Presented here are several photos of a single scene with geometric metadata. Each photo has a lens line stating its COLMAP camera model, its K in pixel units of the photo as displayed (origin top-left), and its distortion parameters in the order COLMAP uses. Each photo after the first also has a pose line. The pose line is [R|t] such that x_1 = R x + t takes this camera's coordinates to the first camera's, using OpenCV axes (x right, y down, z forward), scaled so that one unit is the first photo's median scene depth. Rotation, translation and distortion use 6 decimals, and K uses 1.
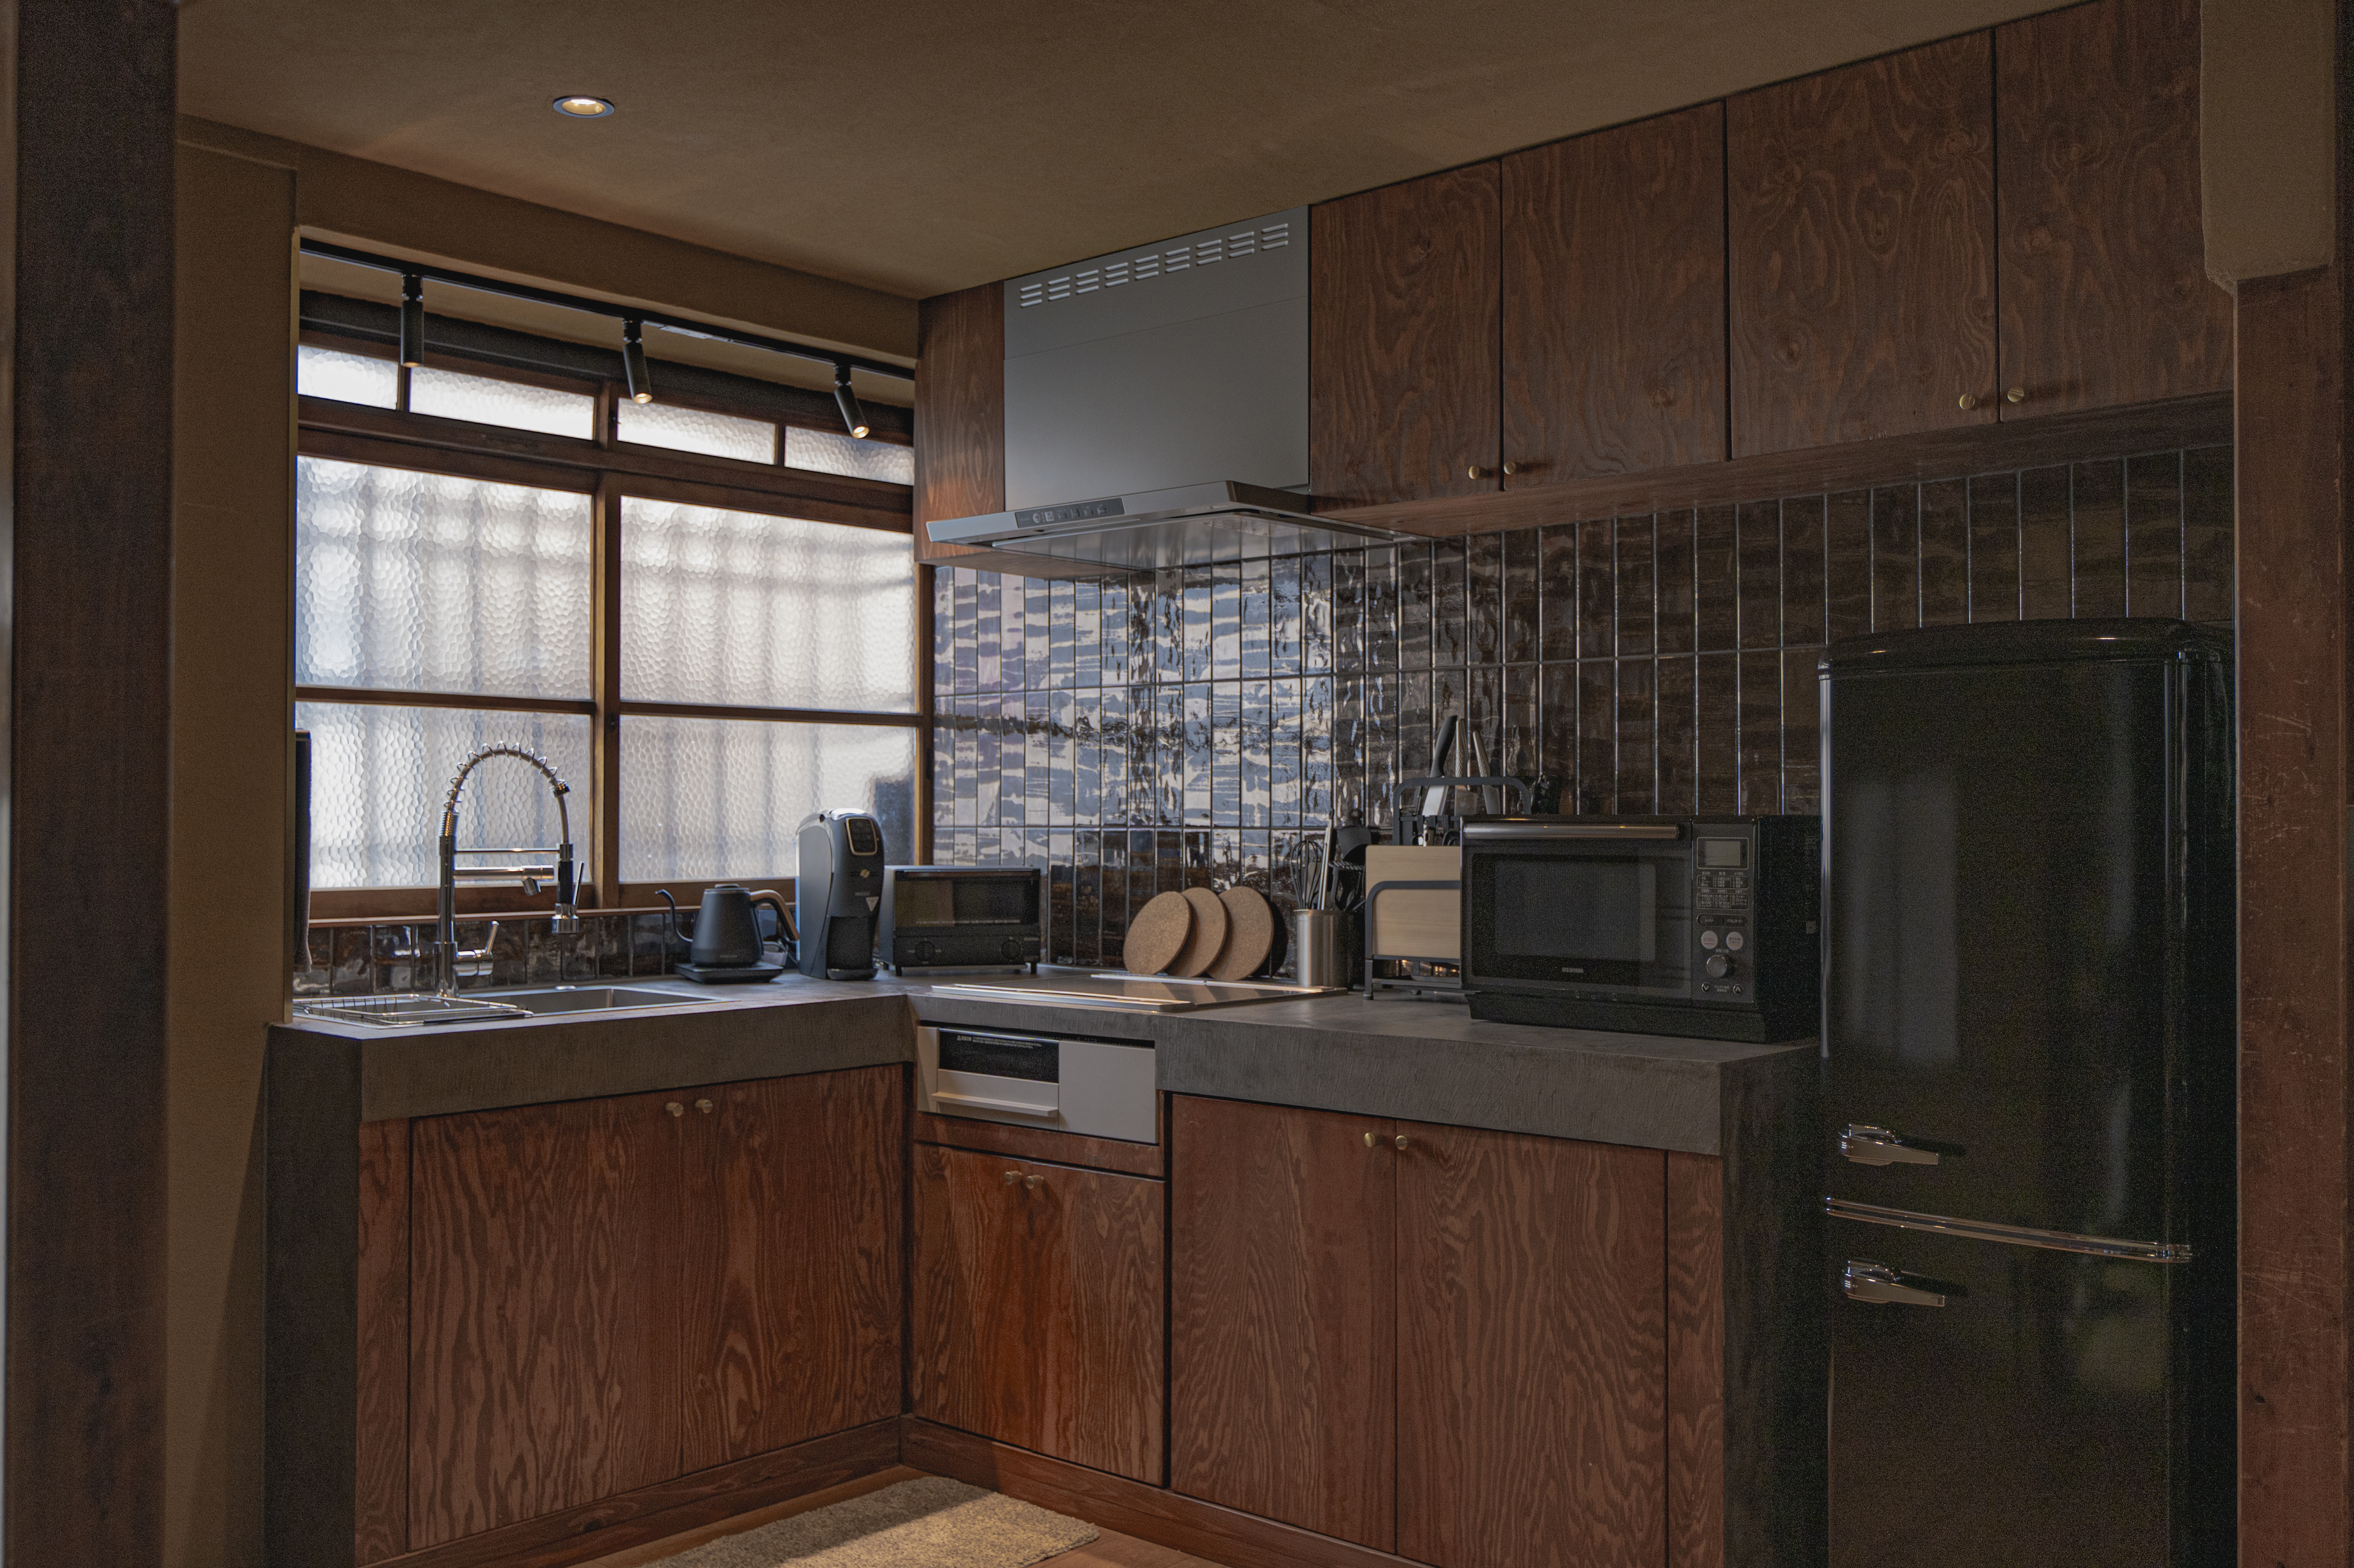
lens RADIAL K [[2067.3, 0, 1168.5], [0, 2067.3, 783.3], [0, 0, 1]] dist [-0.000887, -0.007271]
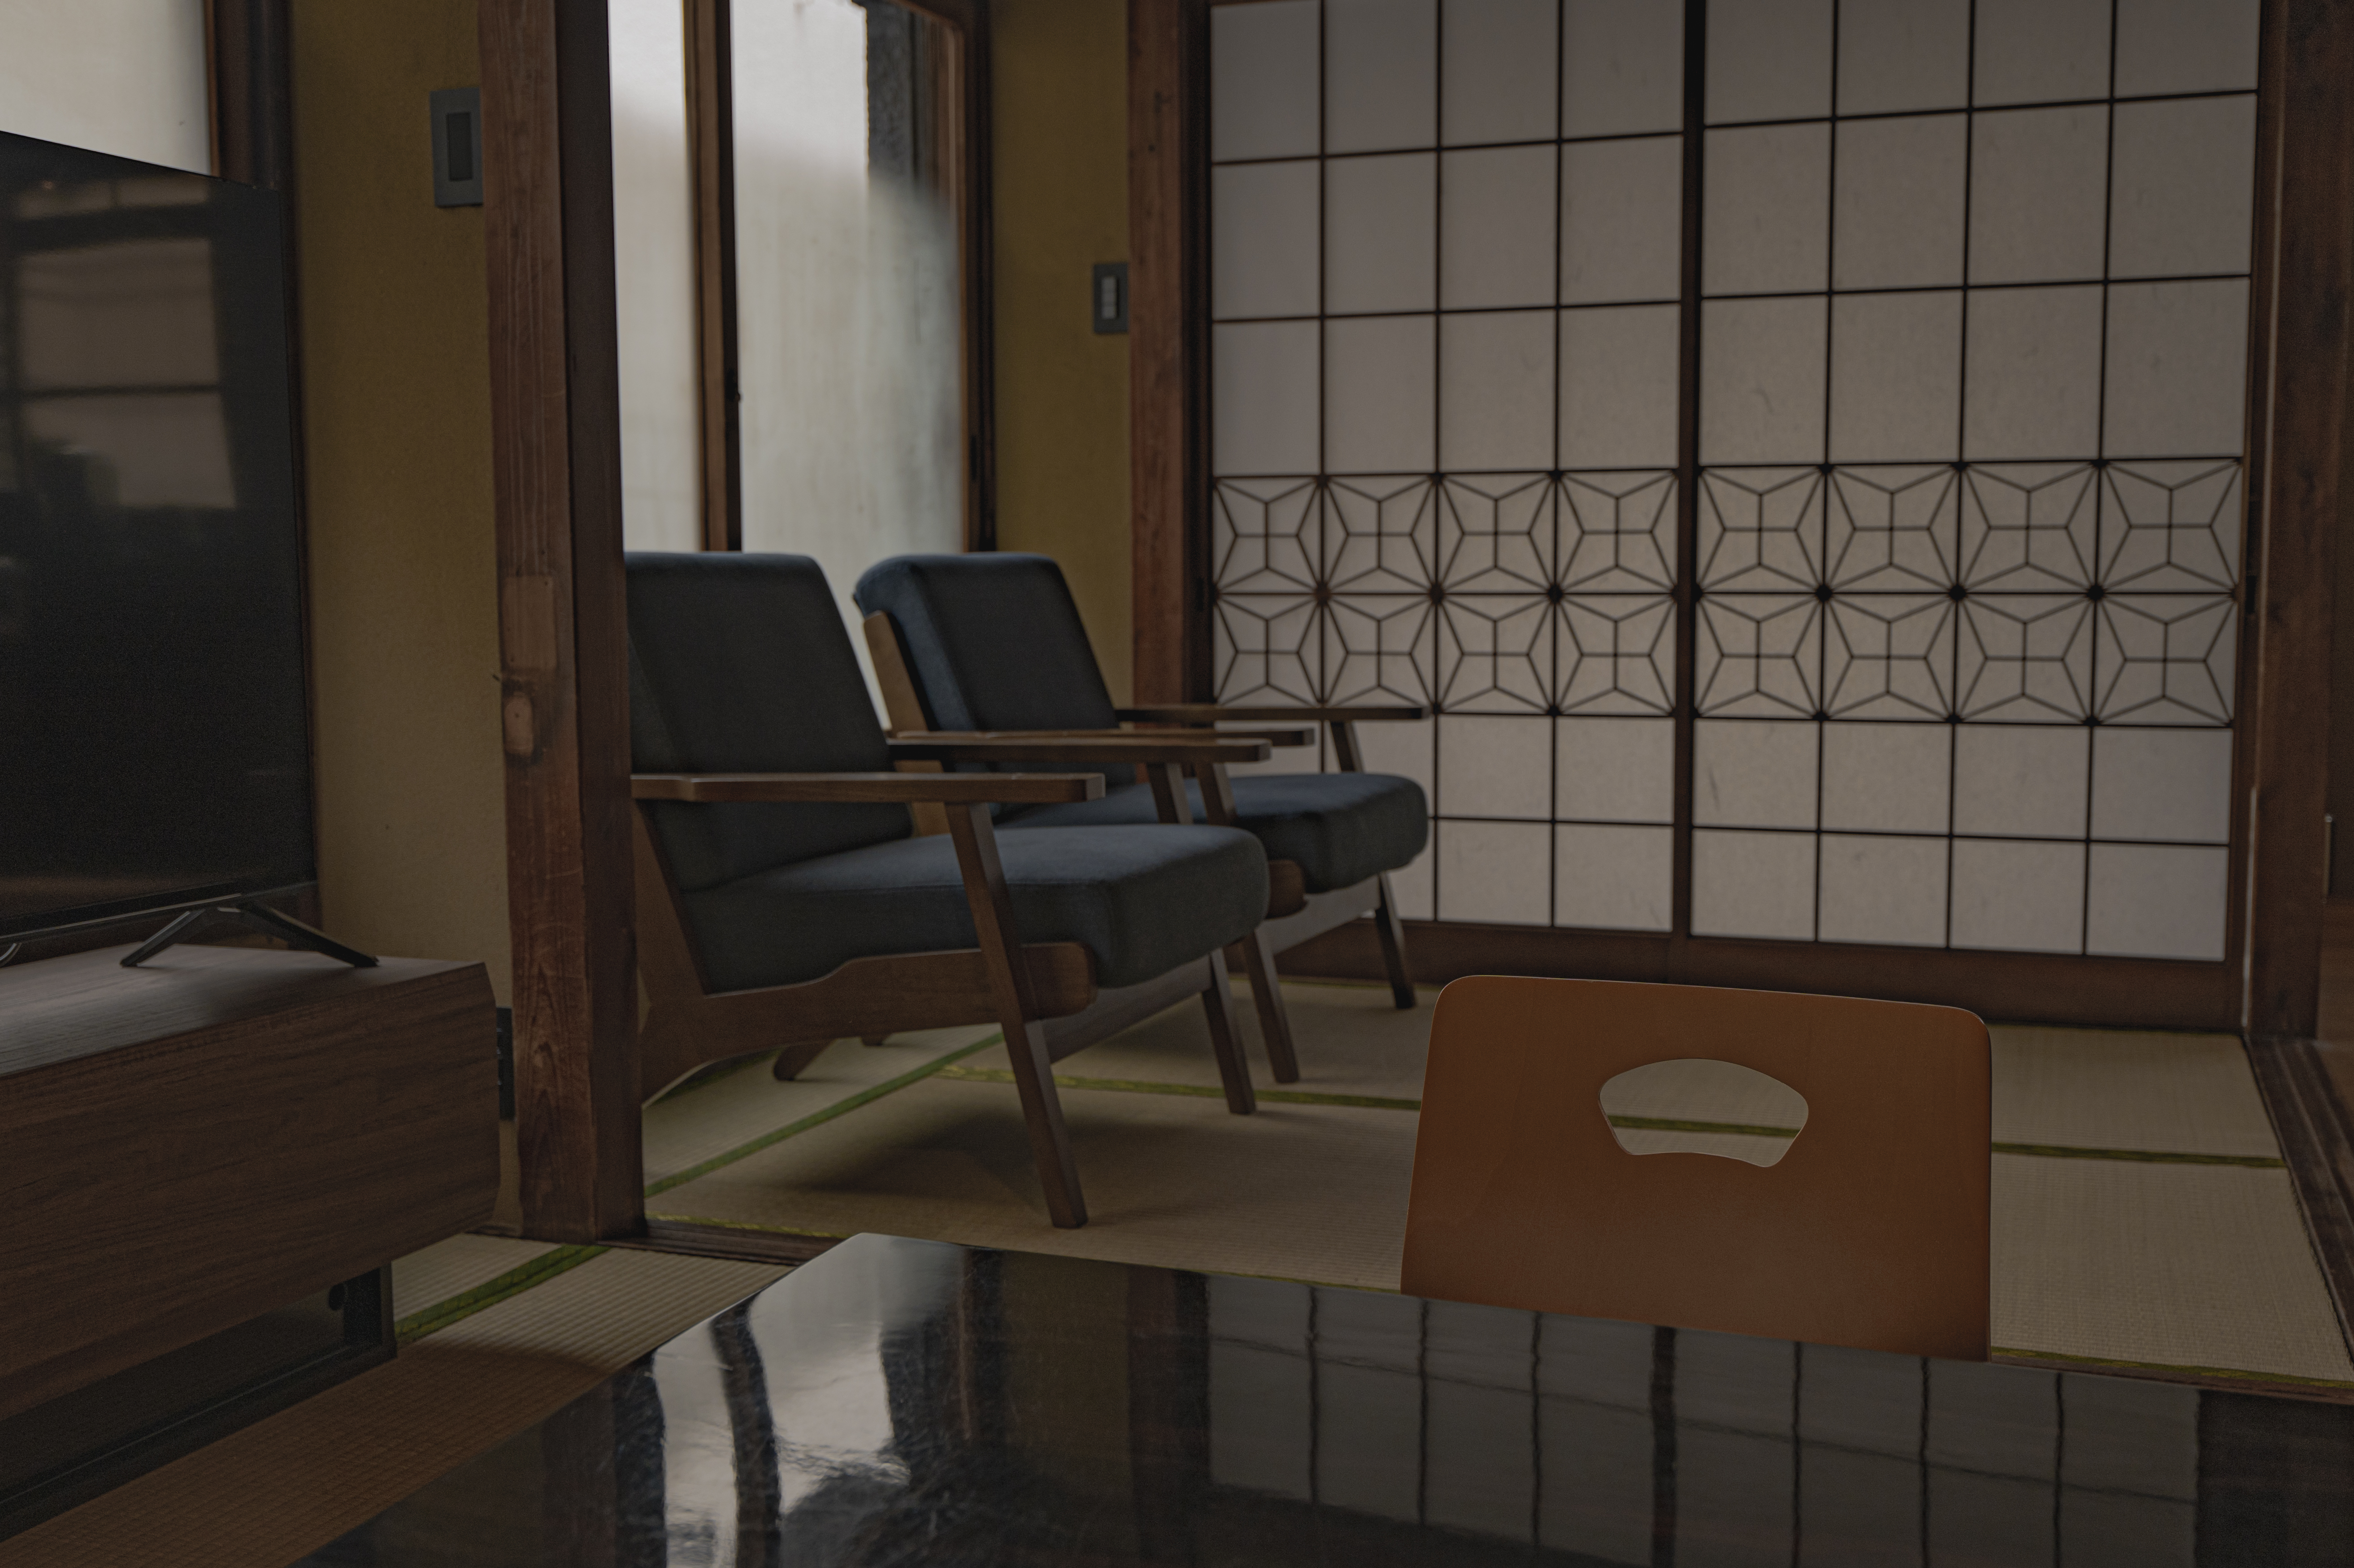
lens RADIAL K [[2408.4, 0, 1163.7], [0, 2408.4, 801.6], [0, 0, 1]] dist [-0.003110, 0.000000]
pose [[0.357705, 0.084865, -0.929971, 0.646093], [0.019977, 0.994939, 0.098477, 0.146079], [0.933621, -0.053803, 0.354199, -0.484279]]
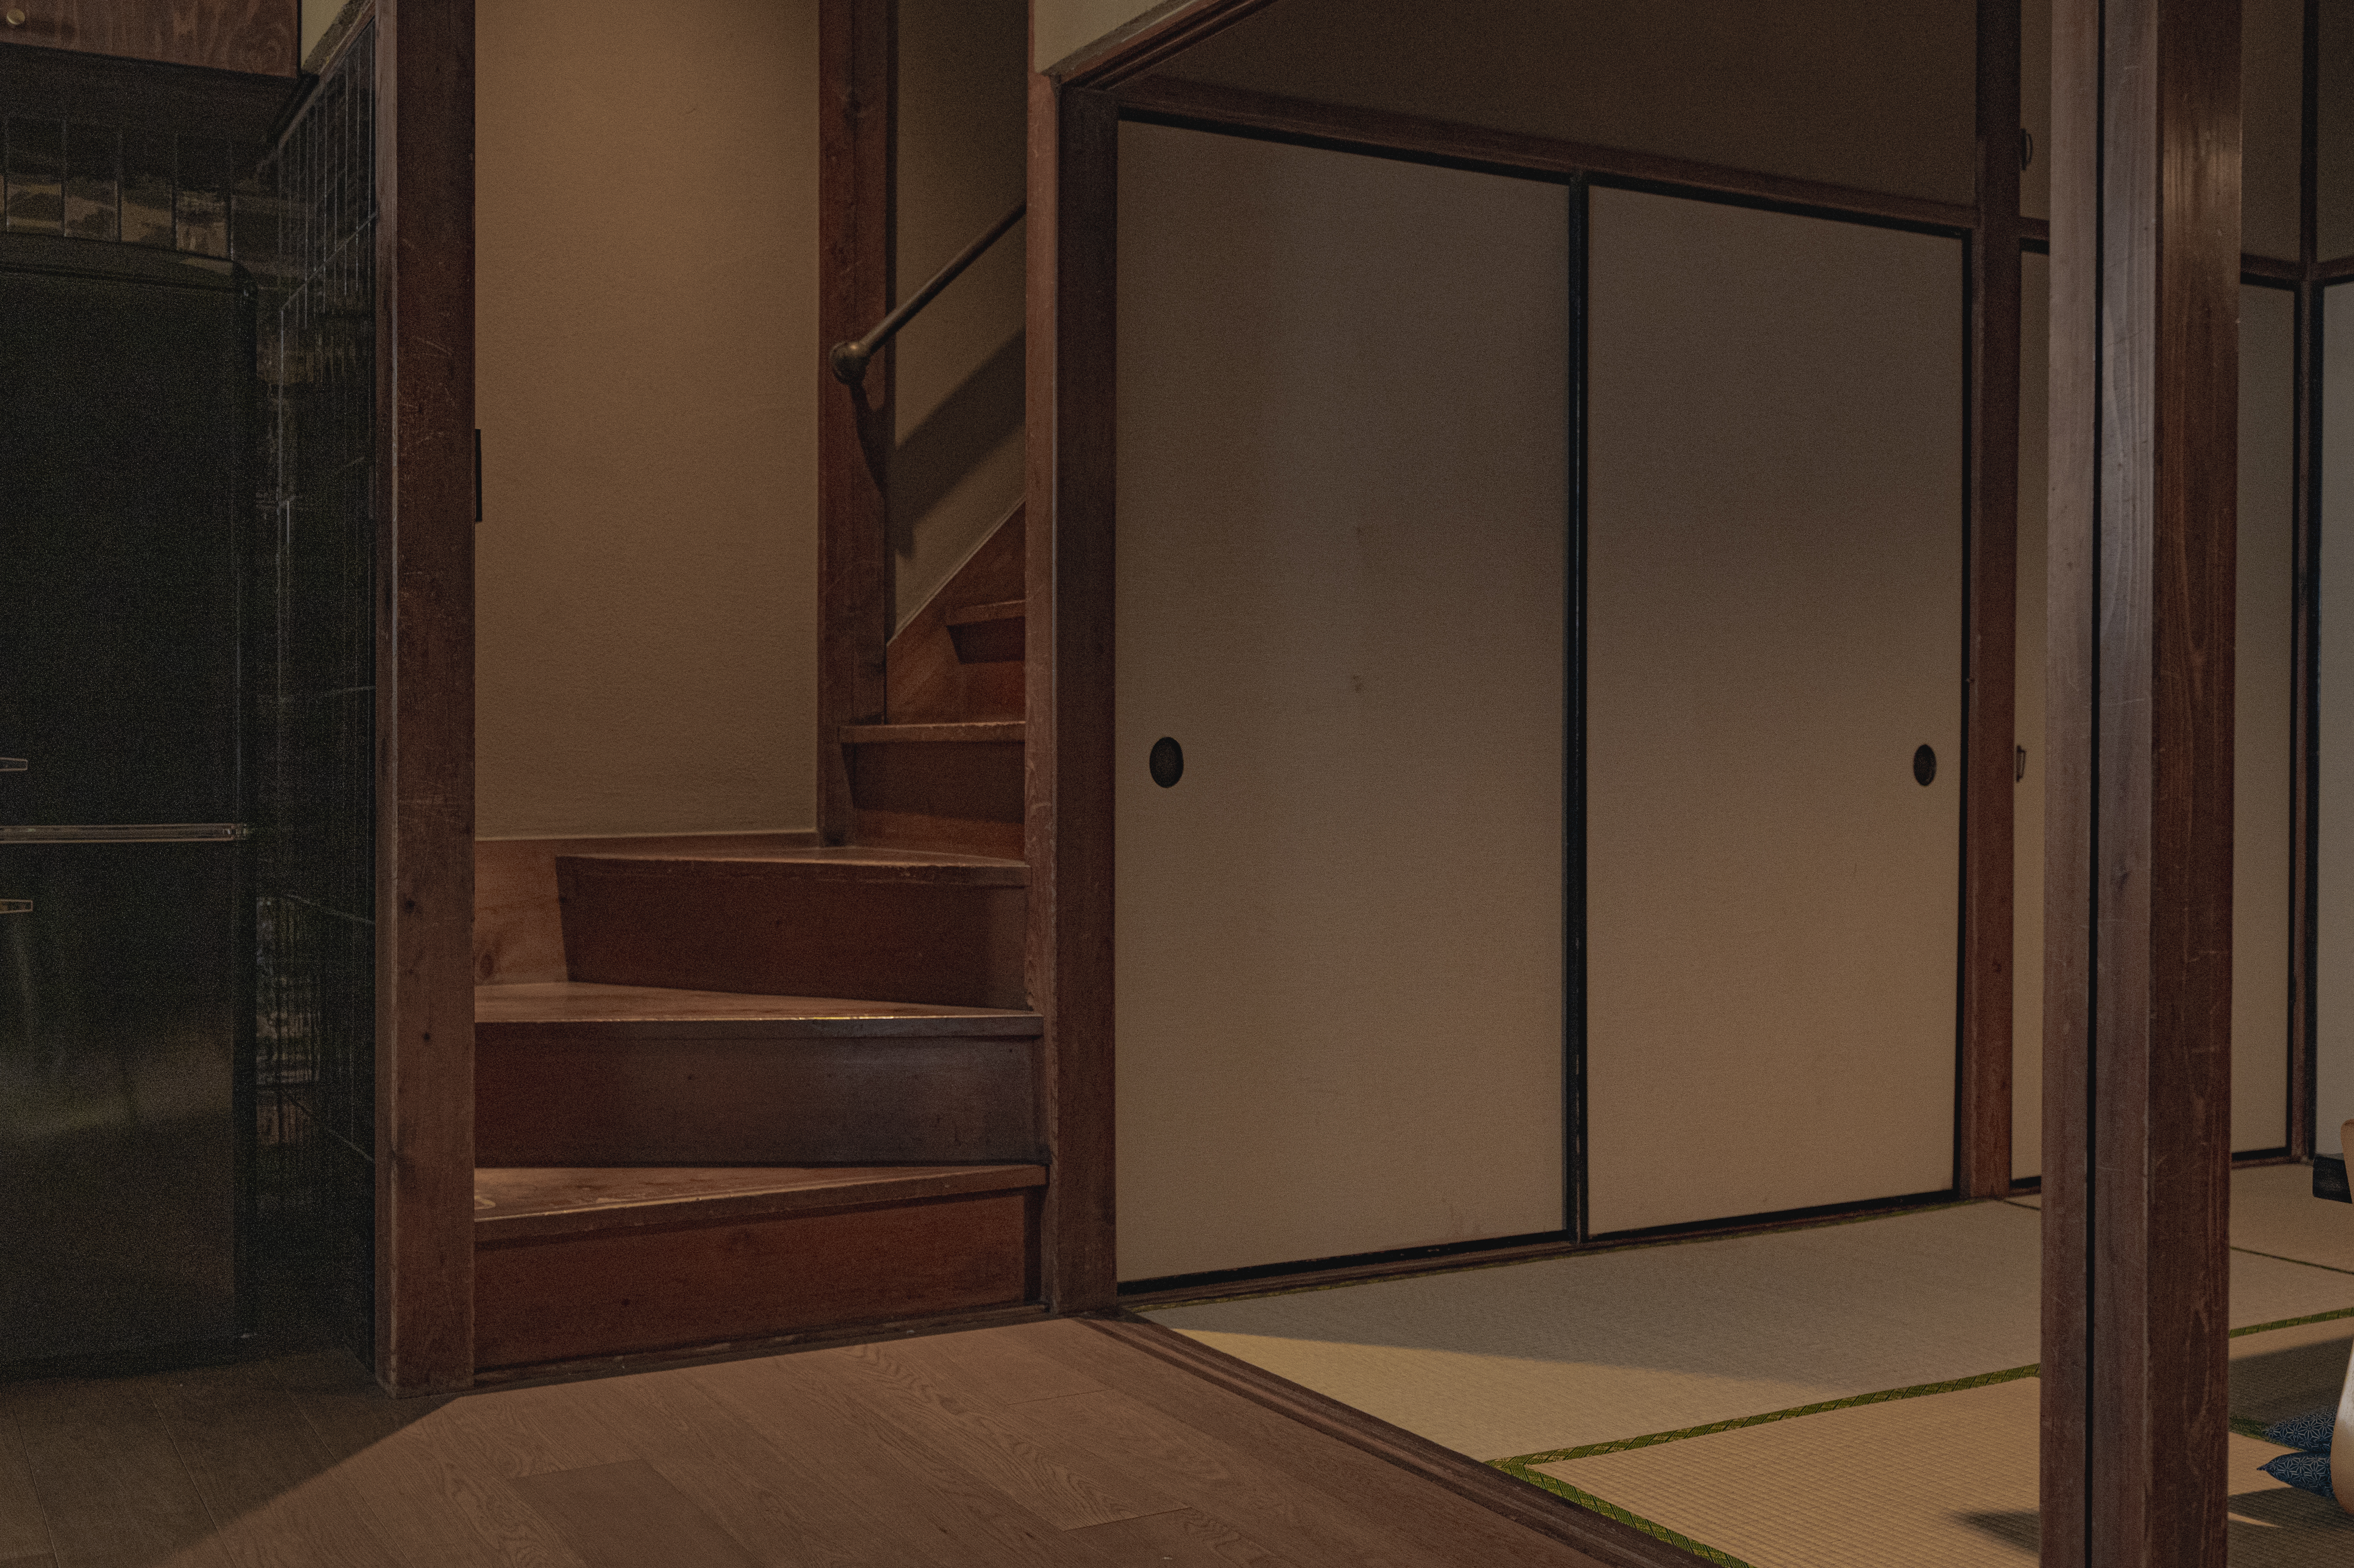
lens RADIAL K [[2408.1, 0, 1184.0], [0, 2408.1, 793.3], [0, 0, 1]] dist [-0.003110, 0.000000]
pose [[0.319622, -0.012545, 0.947462, -0.431387], [-0.015656, 0.999706, 0.018519, 0.130257], [-0.947416, -0.020753, 0.319332, 0.078606]]
